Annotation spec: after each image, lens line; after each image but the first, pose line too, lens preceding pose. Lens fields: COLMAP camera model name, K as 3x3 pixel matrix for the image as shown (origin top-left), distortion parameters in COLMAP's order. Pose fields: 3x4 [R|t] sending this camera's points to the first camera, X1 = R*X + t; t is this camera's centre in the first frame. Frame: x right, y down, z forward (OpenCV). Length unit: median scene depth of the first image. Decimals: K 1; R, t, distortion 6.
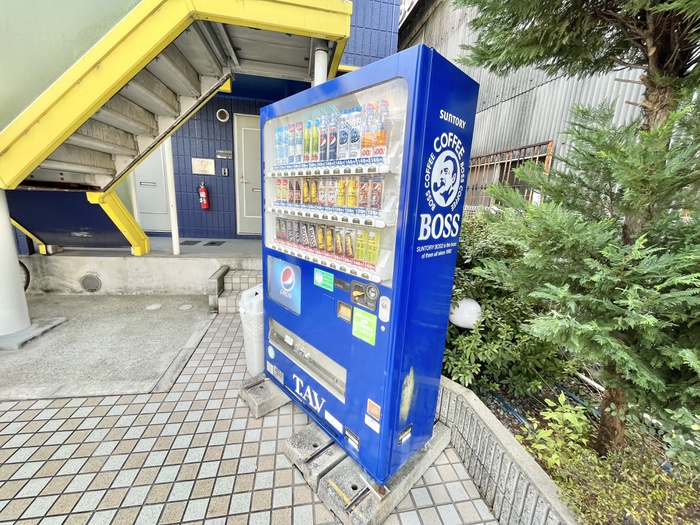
lens RADIAL K [[283.8, 0, 350.0], [0, 283.8, 262.5], [0, 0, 1]] dist [-0.000460, -0.000049]
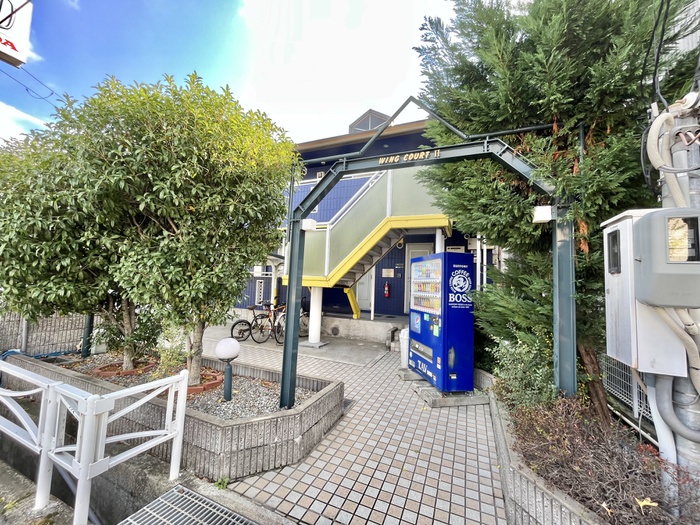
lens RADIAL K [[283.8, 0, 350.0], [0, 283.8, 262.5], [0, 0, 1]] dist [-0.000460, -0.000049]
pose [[0.836119, -0.062757, -0.544947, 0.461775], [-0.113233, 0.952293, -0.283403, 0.232871], [0.536734, 0.298664, 0.789124, -0.990685]]
